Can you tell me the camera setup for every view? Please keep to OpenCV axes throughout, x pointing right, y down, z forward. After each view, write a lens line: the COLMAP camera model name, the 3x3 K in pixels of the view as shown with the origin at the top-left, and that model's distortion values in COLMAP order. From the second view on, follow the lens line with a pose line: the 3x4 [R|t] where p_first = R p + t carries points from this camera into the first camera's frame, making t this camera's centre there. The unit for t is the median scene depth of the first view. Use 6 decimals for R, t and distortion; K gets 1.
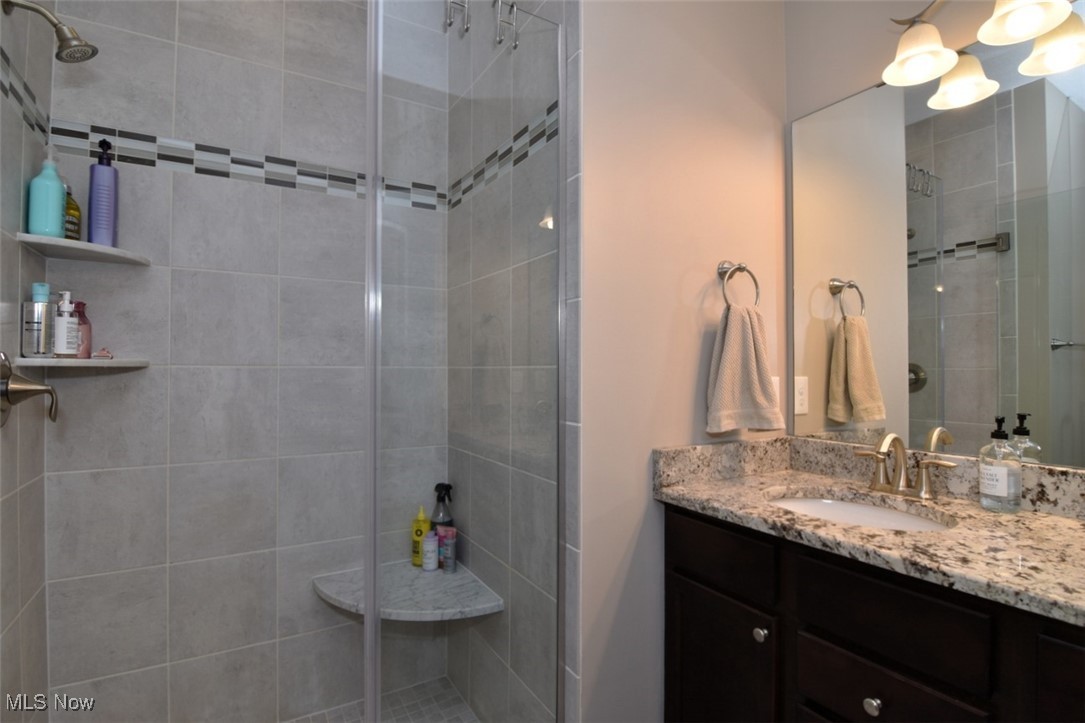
lens RADIAL K [[529.1, 0, 547.9], [0, 529.1, 361.7], [0, 0, 1]] dist [-0.001419, -0.013084]
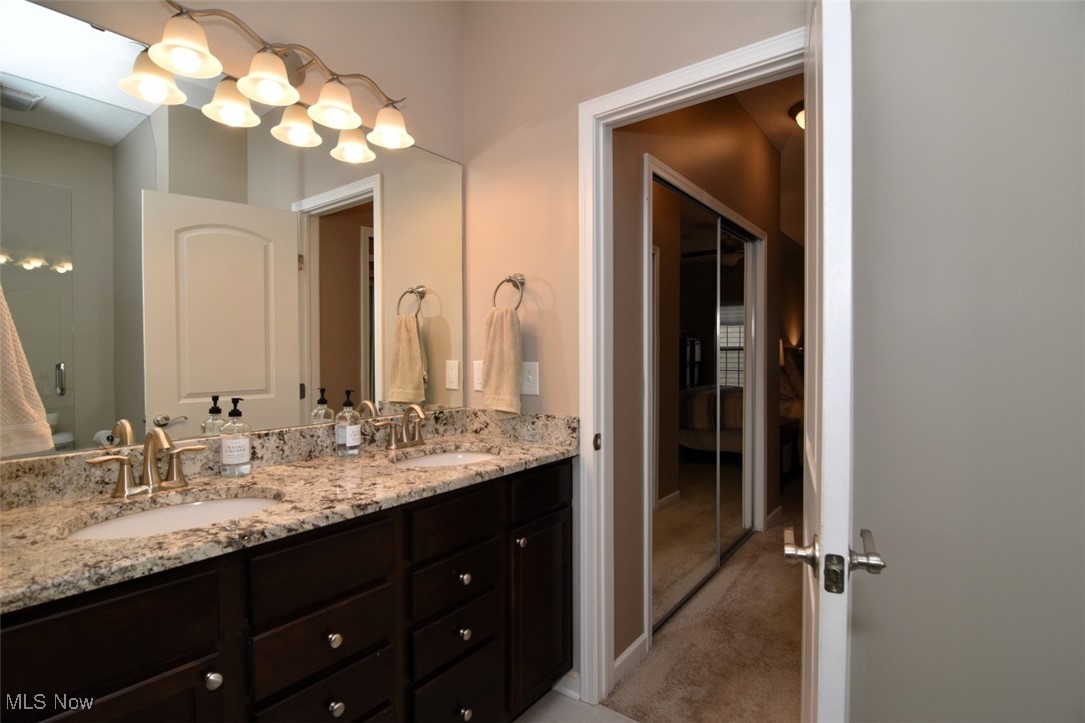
lens RADIAL K [[529.1, 0, 547.9], [0, 529.1, 361.7], [0, 0, 1]] dist [-0.001419, -0.013084]
pose [[-0.372974, -0.015472, 0.927713, -0.460070], [-0.010446, 0.999868, 0.012476, -0.001364], [-0.927783, -0.005038, -0.373086, 0.680289]]
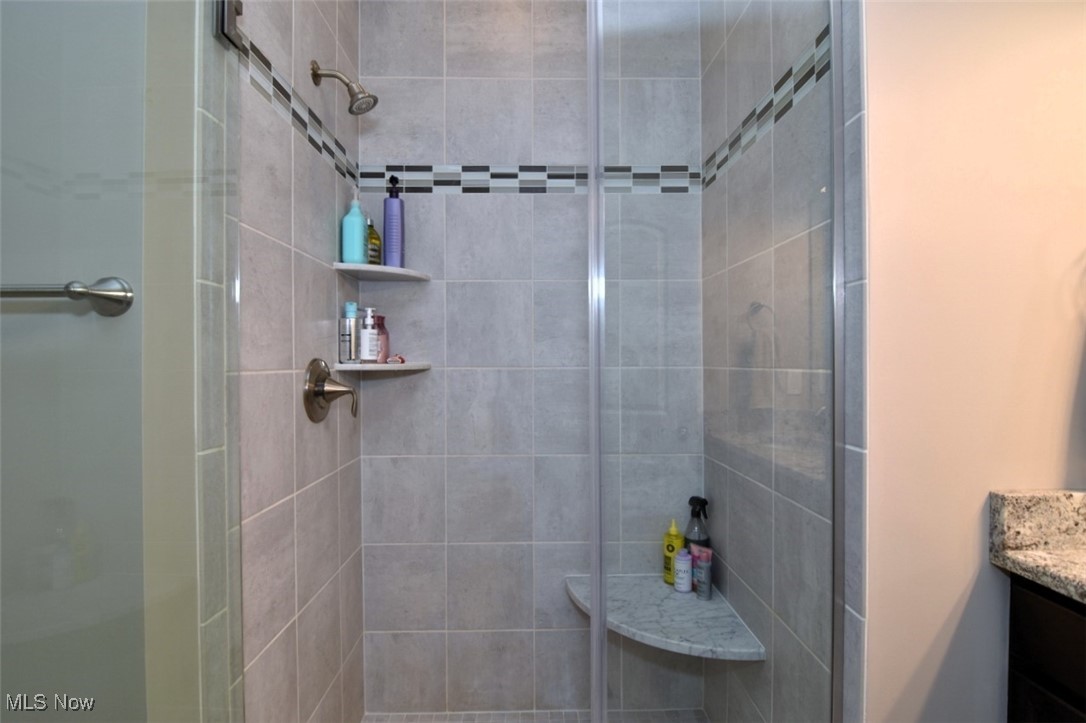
lens RADIAL K [[537.7, 0, 543.0], [0, 537.7, 361.5], [0, 0, 1]] dist [-0.001562, -0.014549]
pose [[0.867338, -0.004053, -0.497703, 0.040307], [0.012036, 0.999845, 0.012832, -0.020479], [0.497574, -0.017120, 0.867252, 0.116952]]
